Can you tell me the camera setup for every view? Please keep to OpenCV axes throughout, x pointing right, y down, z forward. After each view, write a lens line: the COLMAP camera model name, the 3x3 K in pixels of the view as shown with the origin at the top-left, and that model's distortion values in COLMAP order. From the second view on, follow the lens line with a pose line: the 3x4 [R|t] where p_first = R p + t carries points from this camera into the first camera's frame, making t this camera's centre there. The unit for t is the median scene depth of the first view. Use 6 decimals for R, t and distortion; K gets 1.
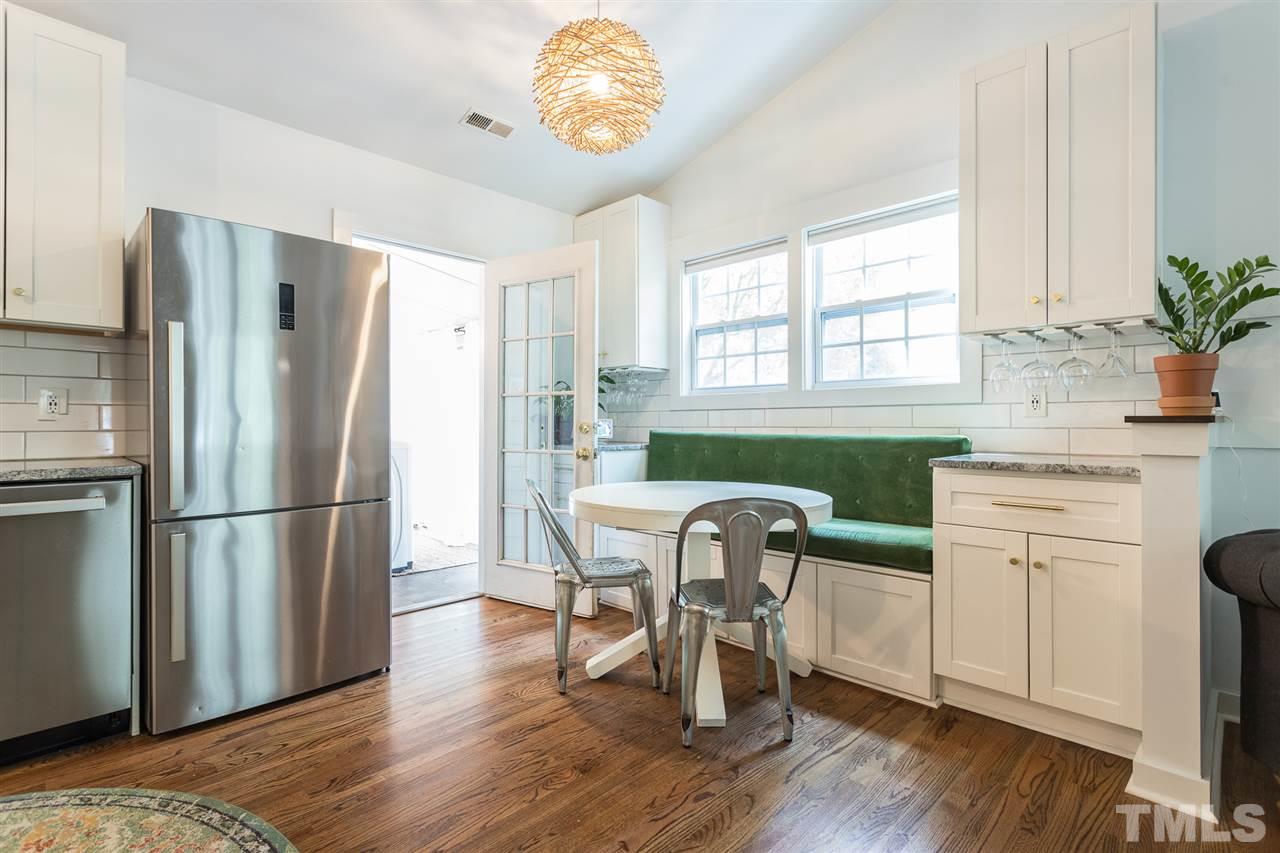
lens RADIAL K [[611.0, 0, 628.4], [0, 611.0, 422.6], [0, 0, 1]] dist [0.008071, -0.000746]
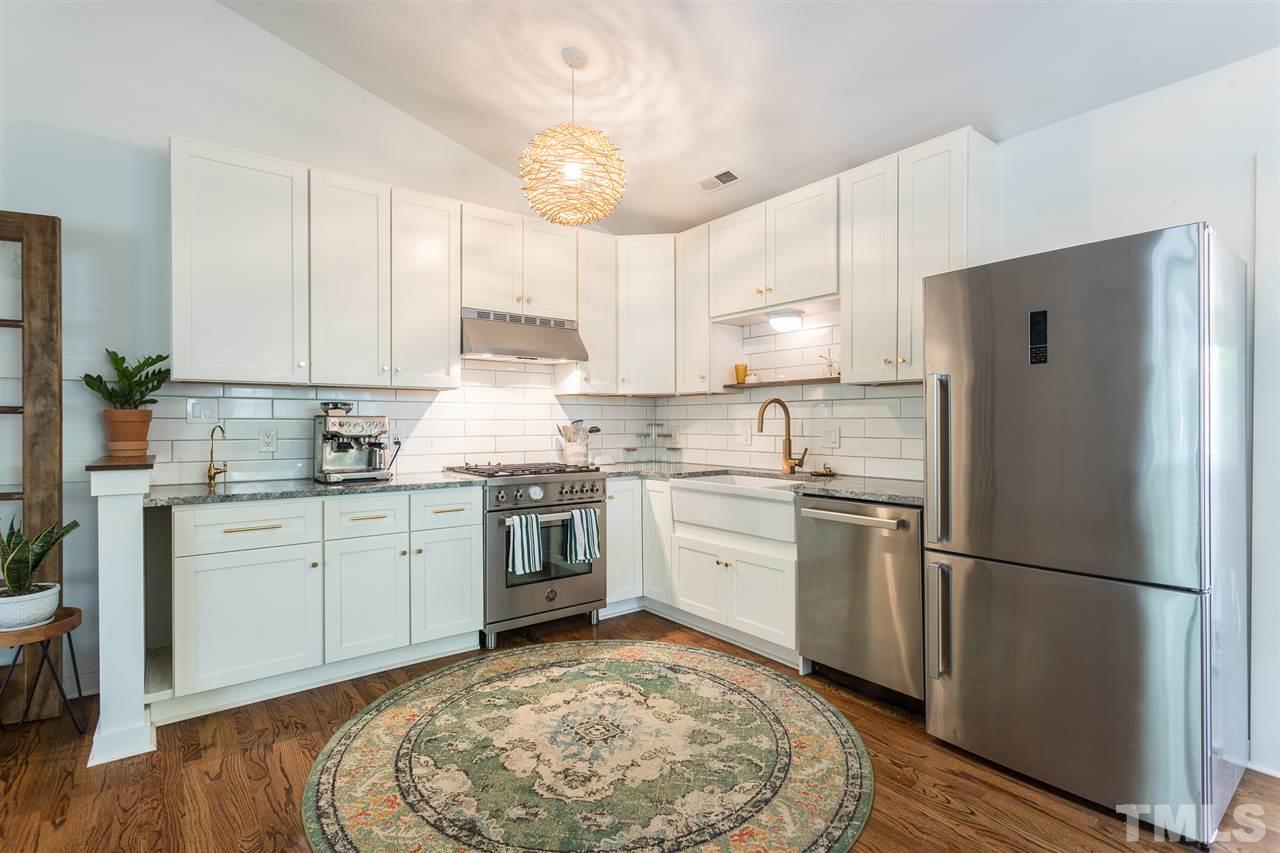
lens RADIAL K [[611.0, 0, 648.8], [0, 611.0, 428.3], [0, 0, 1]] dist [0.008071, -0.000746]
pose [[-0.112959, 0.009069, -0.993558, 0.284408], [0.002633, 0.999958, 0.008828, -0.050898], [0.993596, -0.001619, -0.112978, 0.405229]]
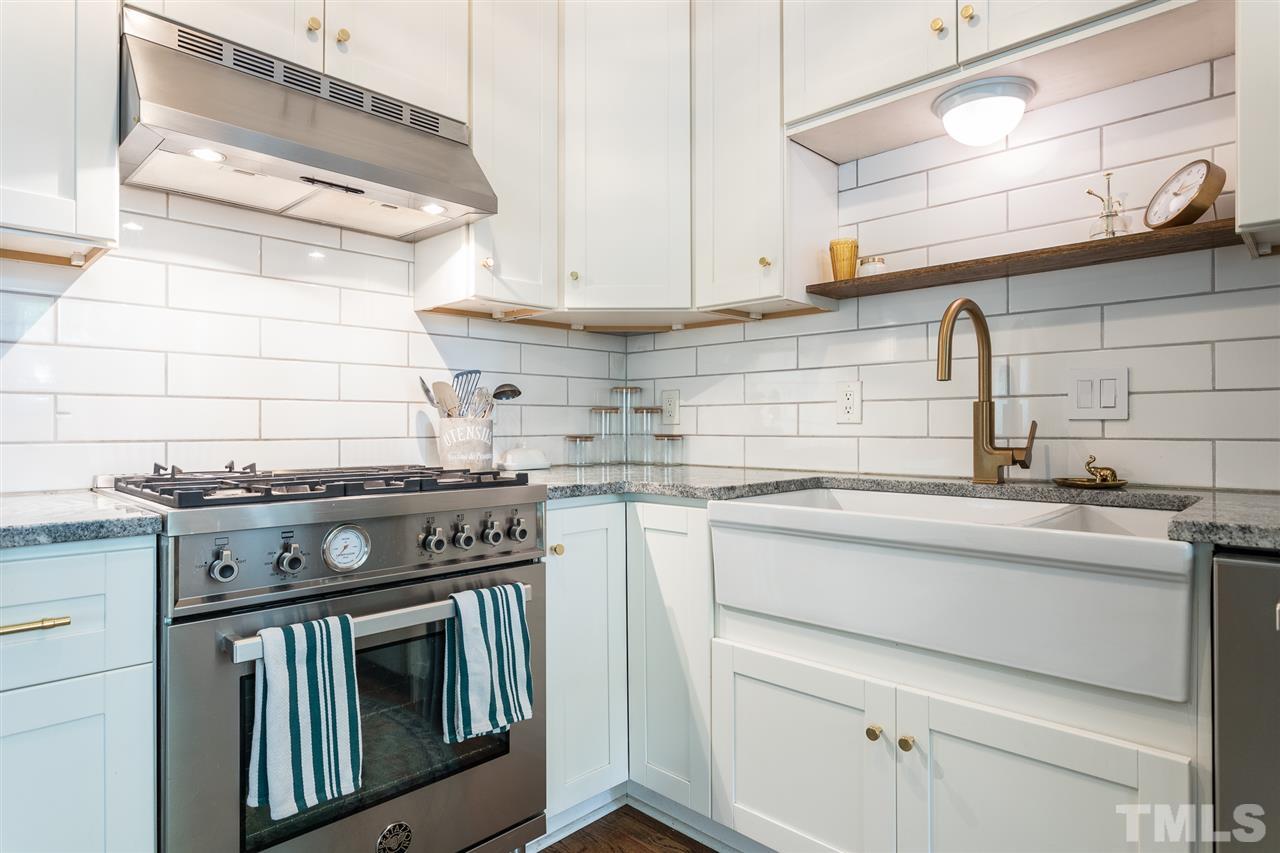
lens RADIAL K [[713.4, 0, 643.0], [0, 713.4, 423.5], [0, 0, 1]] dist [-0.010616, 0.000338]
pose [[0.019947, -0.005235, -0.999787, -0.351010], [0.003394, 0.999981, -0.005168, 0.000771], [0.999795, -0.003290, 0.019965, 0.250289]]
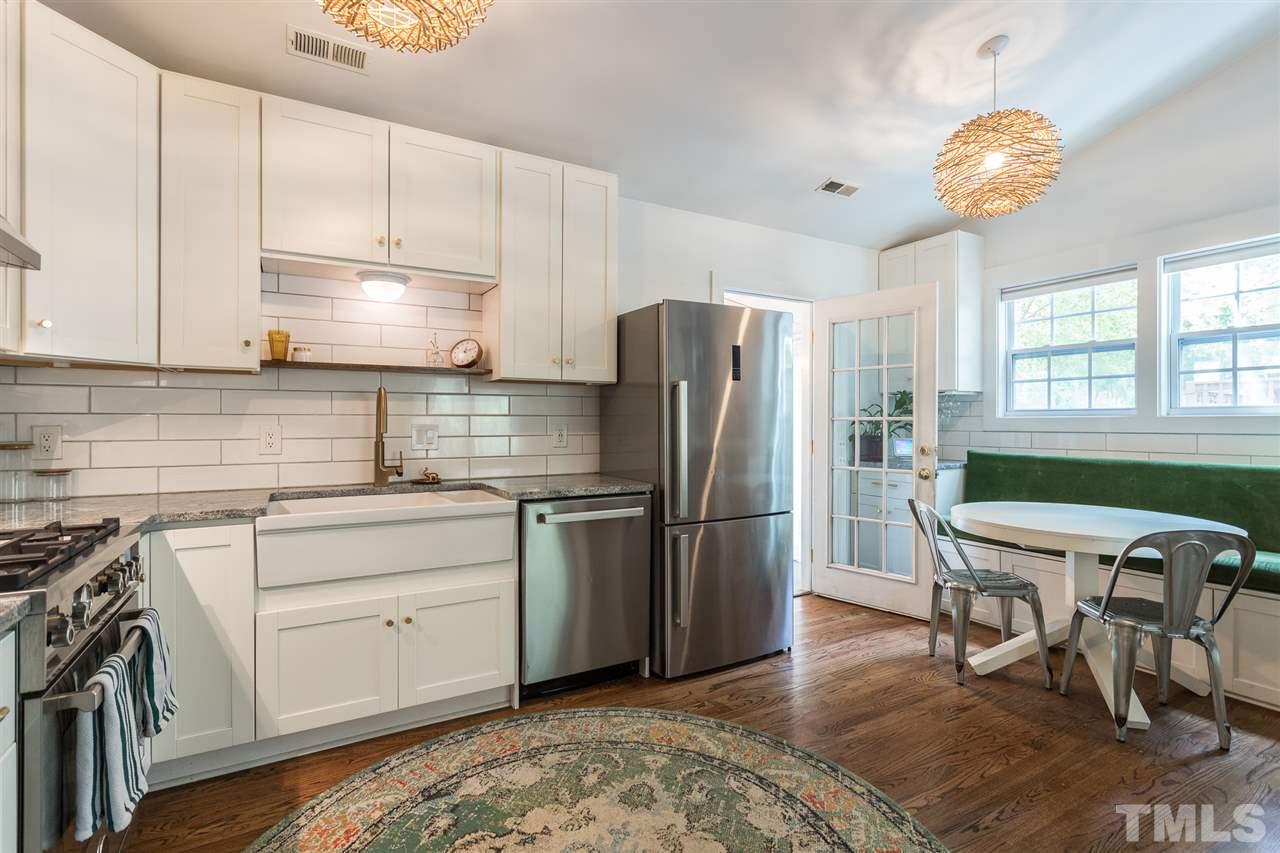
lens RADIAL K [[611.0, 0, 629.7], [0, 611.0, 422.4], [0, 0, 1]] dist [0.008071, -0.000746]
pose [[0.965378, 0.001333, -0.260851, -0.327079], [-0.000472, 0.999994, 0.003361, -0.050184], [0.260854, -0.003122, 0.965373, -0.236809]]
